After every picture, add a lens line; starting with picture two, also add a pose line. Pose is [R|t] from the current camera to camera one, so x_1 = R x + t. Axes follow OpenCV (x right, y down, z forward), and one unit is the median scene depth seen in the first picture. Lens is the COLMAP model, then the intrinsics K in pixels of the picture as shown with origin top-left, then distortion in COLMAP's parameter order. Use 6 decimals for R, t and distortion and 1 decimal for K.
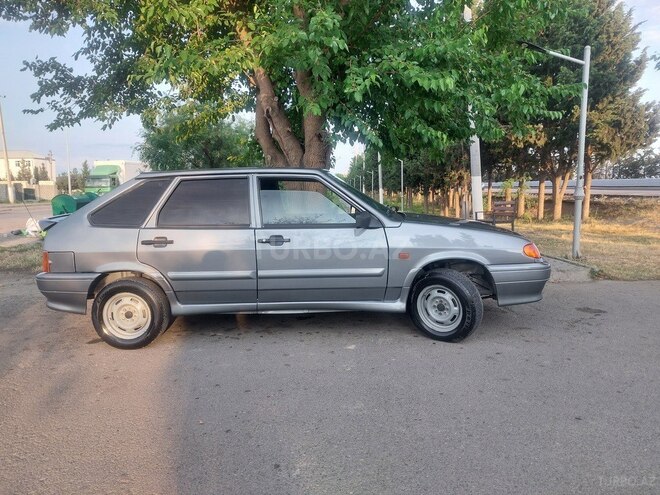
lens RADIAL K [[465.8, 0, 324.7], [0, 465.8, 242.3], [0, 0, 1]] dist [0.083662, -0.086926]
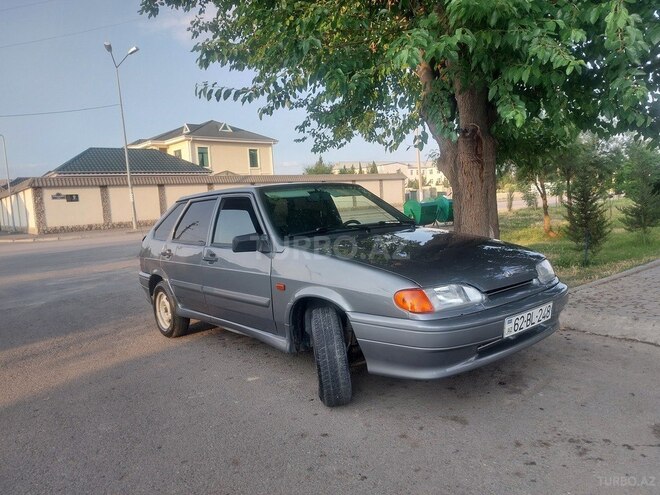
lens RADIAL K [[470.9, 0, 325.7], [0, 470.9, 244.4], [0, 0, 1]] dist [0.054226, -0.055182]
pose [[0.668715, 0.040922, -0.742392, 0.793847], [-0.034146, 0.999121, 0.024316, -0.066007], [0.742735, 0.009090, 0.669524, 0.451870]]
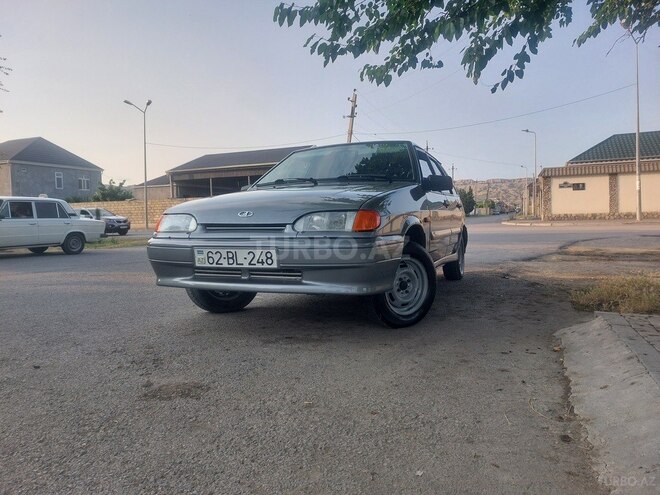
lens RADIAL K [[468.3, 0, 331.4], [0, 468.3, 236.0], [0, 0, 1]] dist [0.072789, -0.089314]
pose [[-0.339105, 0.056773, -0.939034, 1.066165], [-0.079449, 0.992883, 0.088720, -0.053521], [0.937387, 0.104691, -0.332181, 1.480127]]
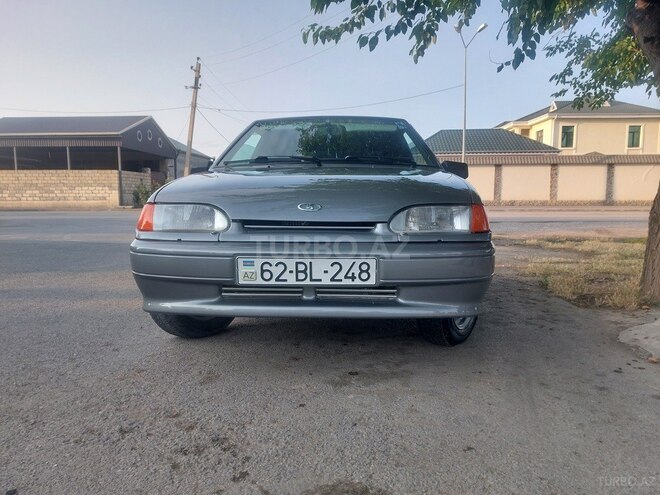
lens RADIAL K [[474.1, 0, 333.1], [0, 474.1, 247.5], [0, 0, 1]] dist [0.072357, -0.088803]
pose [[0.002524, 0.115309, -0.993326, 0.944067], [-0.111676, 0.987148, 0.114308, -0.030939], [0.993741, 0.110642, 0.015369, 1.146823]]
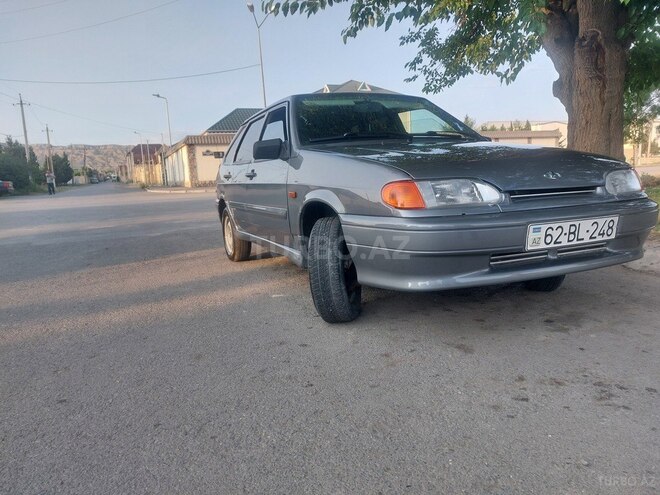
lens RADIAL K [[471.1, 0, 330.4], [0, 471.1, 243.3], [0, 0, 1]] dist [0.074581, -0.087572]
pose [[0.435137, 0.126501, -0.891433, 0.838552], [-0.062523, 0.991936, 0.110243, 0.018809], [0.898191, 0.007764, 0.439537, 0.658757]]
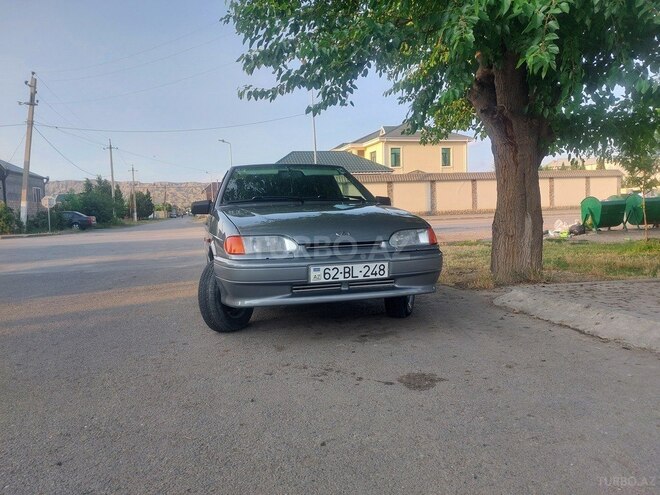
lens RADIAL K [[465.8, 0, 324.7], [0, 465.8, 242.3], [0, 0, 1]] dist [0.083662, -0.086926]
pose [[0.300562, 0.064834, -0.951556, 1.200476], [-0.075966, 0.996145, 0.043877, -0.031374], [0.950732, 0.059098, 0.304329, 0.855135]]
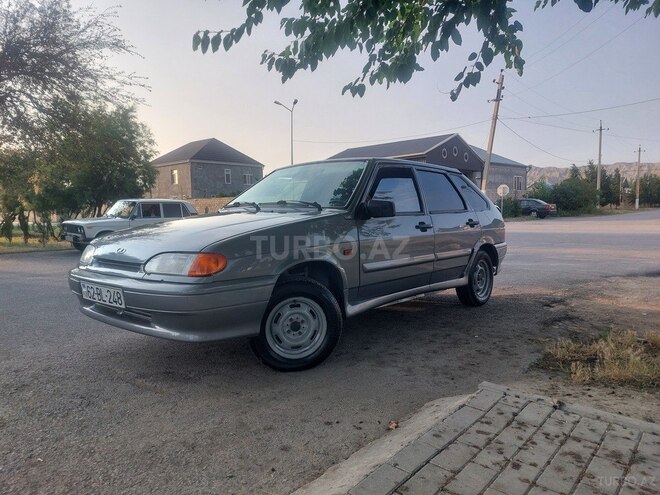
lens RADIAL K [[471.1, 0, 330.4], [0, 471.1, 243.3], [0, 0, 1]] dist [0.074581, -0.087572]
pose [[-0.624289, 0.078341, -0.777256, 0.817121], [-0.060388, 0.987142, 0.147999, -0.151398], [0.778856, 0.139331, -0.611531, 1.815766]]
